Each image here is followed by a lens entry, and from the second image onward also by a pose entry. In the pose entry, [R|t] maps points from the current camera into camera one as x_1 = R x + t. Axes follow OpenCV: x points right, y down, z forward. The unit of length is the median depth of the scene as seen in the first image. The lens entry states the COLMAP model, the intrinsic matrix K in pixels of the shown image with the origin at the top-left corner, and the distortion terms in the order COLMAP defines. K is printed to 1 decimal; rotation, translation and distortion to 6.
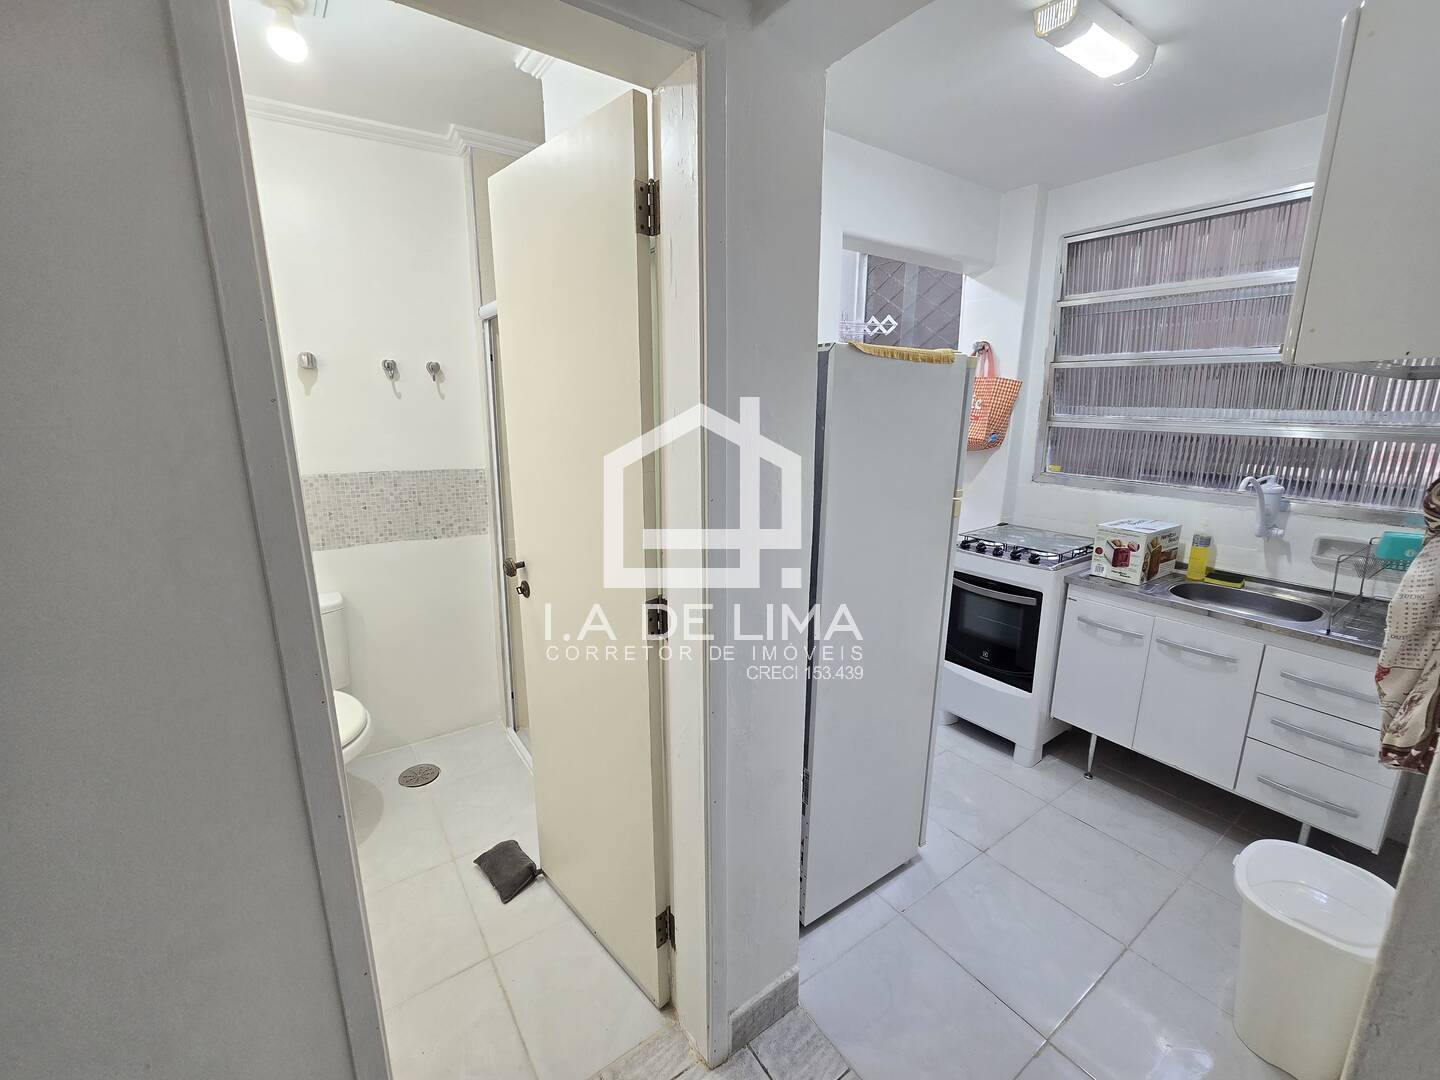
lens RADIAL K [[594.4, 0, 717.3], [0, 594.4, 528.9], [0, 0, 1]] dist [-0.002761, 0.001327]
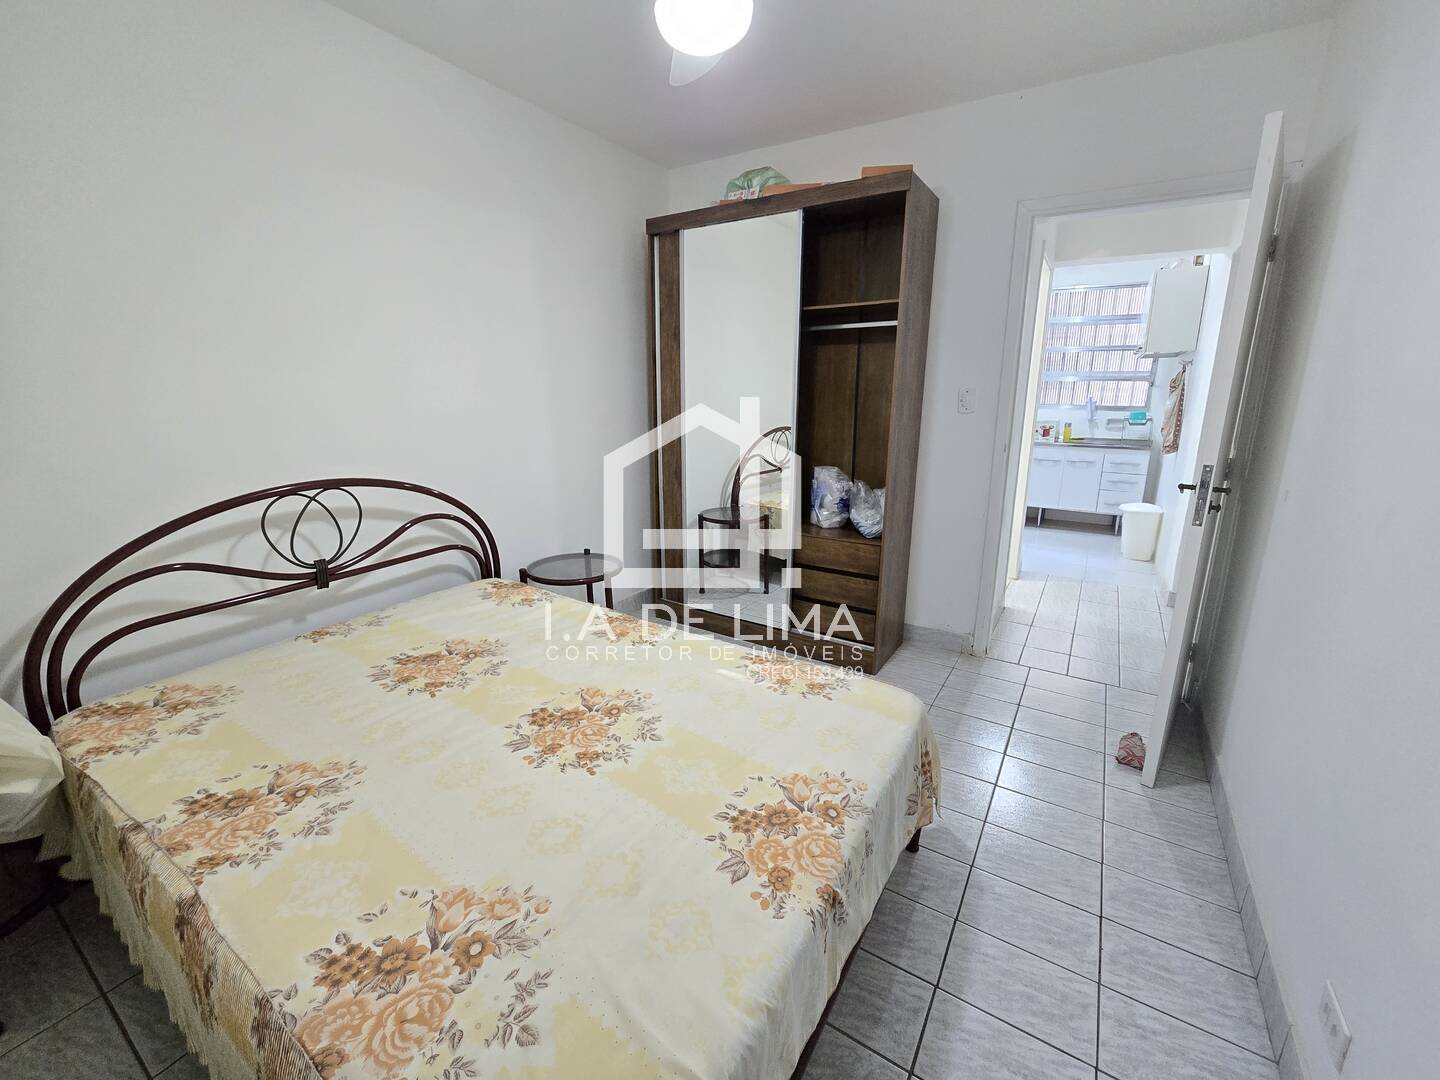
lens RADIAL K [[588.7, 0, 717.9], [0, 588.7, 529.2], [0, 0, 1]] dist [-0.005595, 0.000240]
pose [[0.925923, -0.097197, 0.364993, -1.443521], [0.088883, 0.995256, 0.039553, 0.221173], [-0.367106, -0.004182, 0.930170, -0.724478]]
